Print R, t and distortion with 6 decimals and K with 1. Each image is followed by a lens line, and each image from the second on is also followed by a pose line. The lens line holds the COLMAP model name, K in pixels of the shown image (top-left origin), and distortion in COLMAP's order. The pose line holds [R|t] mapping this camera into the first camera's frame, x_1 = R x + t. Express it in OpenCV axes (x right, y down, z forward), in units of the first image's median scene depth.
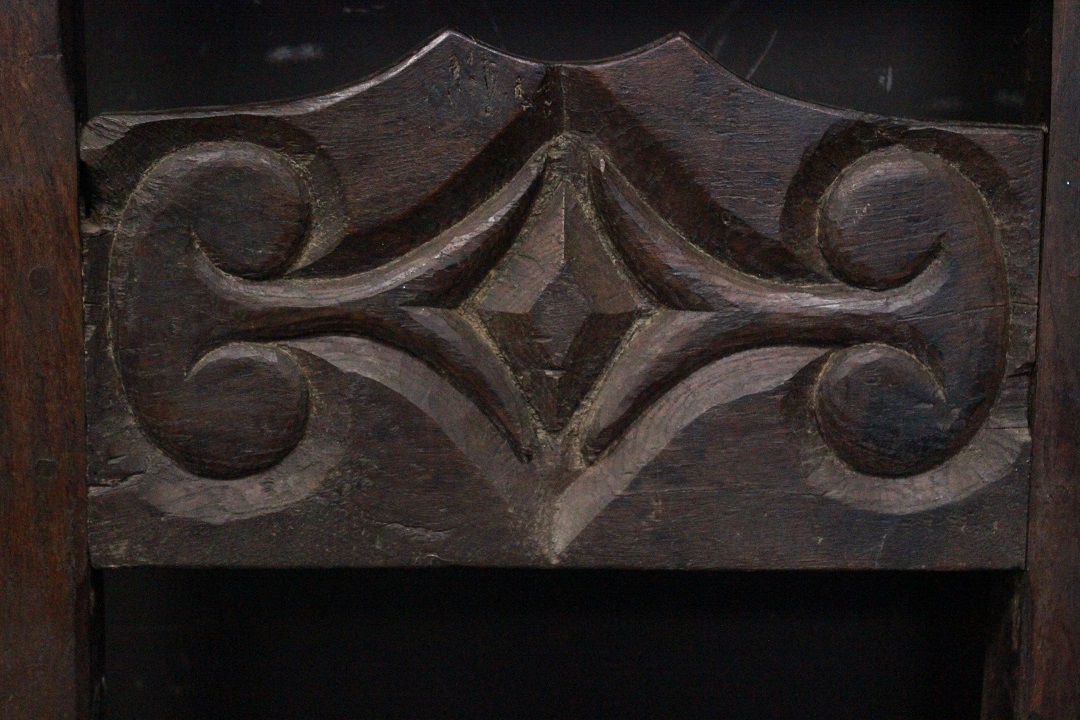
lens RADIAL K [[1894.6, 0, 540.2], [0, 1894.6, 369.5], [0, 0, 1]] dist [-0.017194, 0.000000]
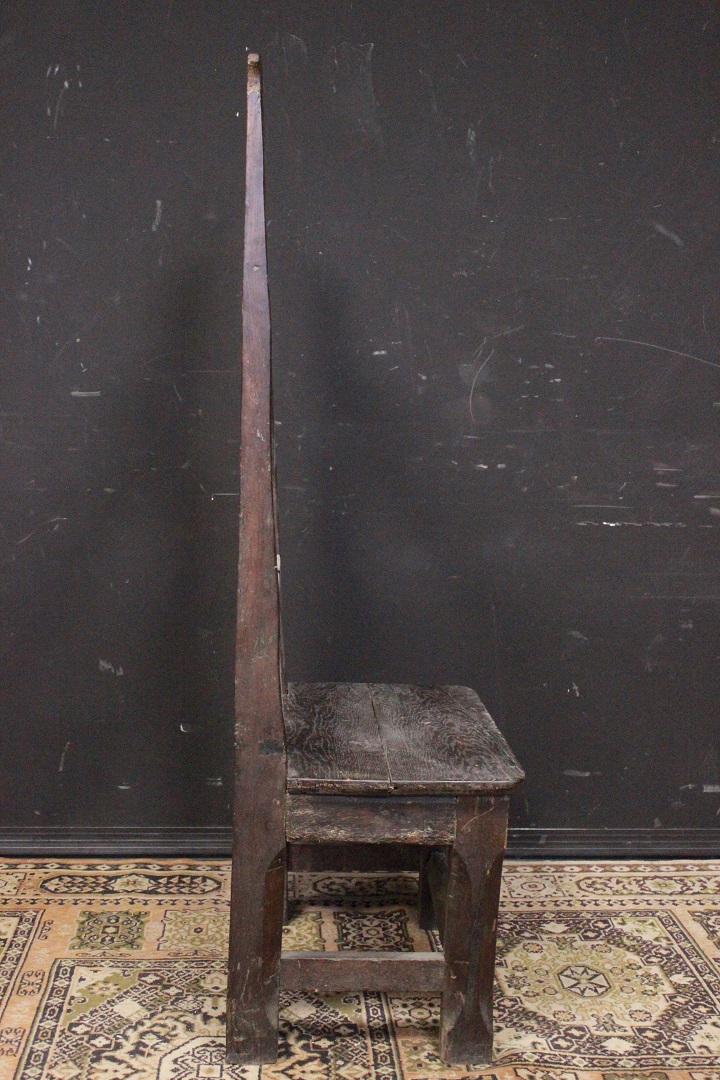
lens RADIAL K [[1253.1, 0, 363.8], [0, 1253.1, 534.9], [0, 0, 1]] dist [-0.050600, 0.000000]
pose [[0.996773, 0.001222, 0.080268, -0.455264], [0.004043, 0.997851, -0.065394, 0.488919], [-0.080176, 0.065507, 0.994626, -2.029091]]
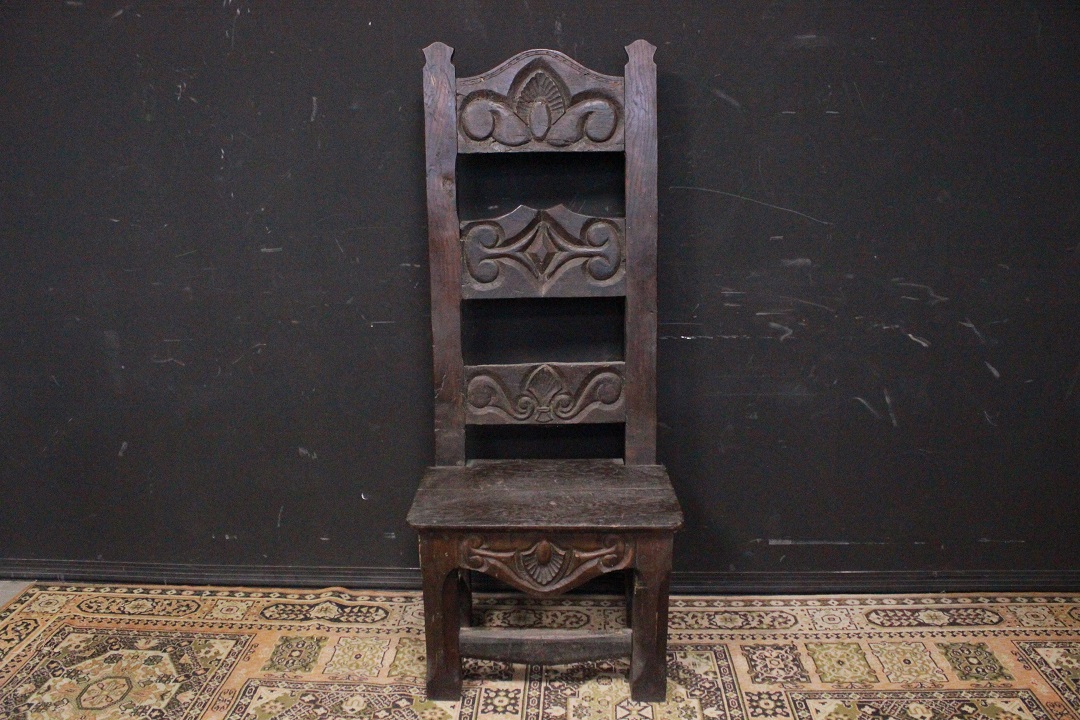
lens RADIAL K [[894.9, 0, 539.1], [0, 894.9, 364.3], [0, 0, 1]] dist [-0.141990, 0.091154]
pose [[0.998249, -0.022797, -0.054578, 0.141743], [0.025231, 0.998699, 0.044323, 0.188386], [0.053497, -0.045622, 0.997525, -1.723146]]
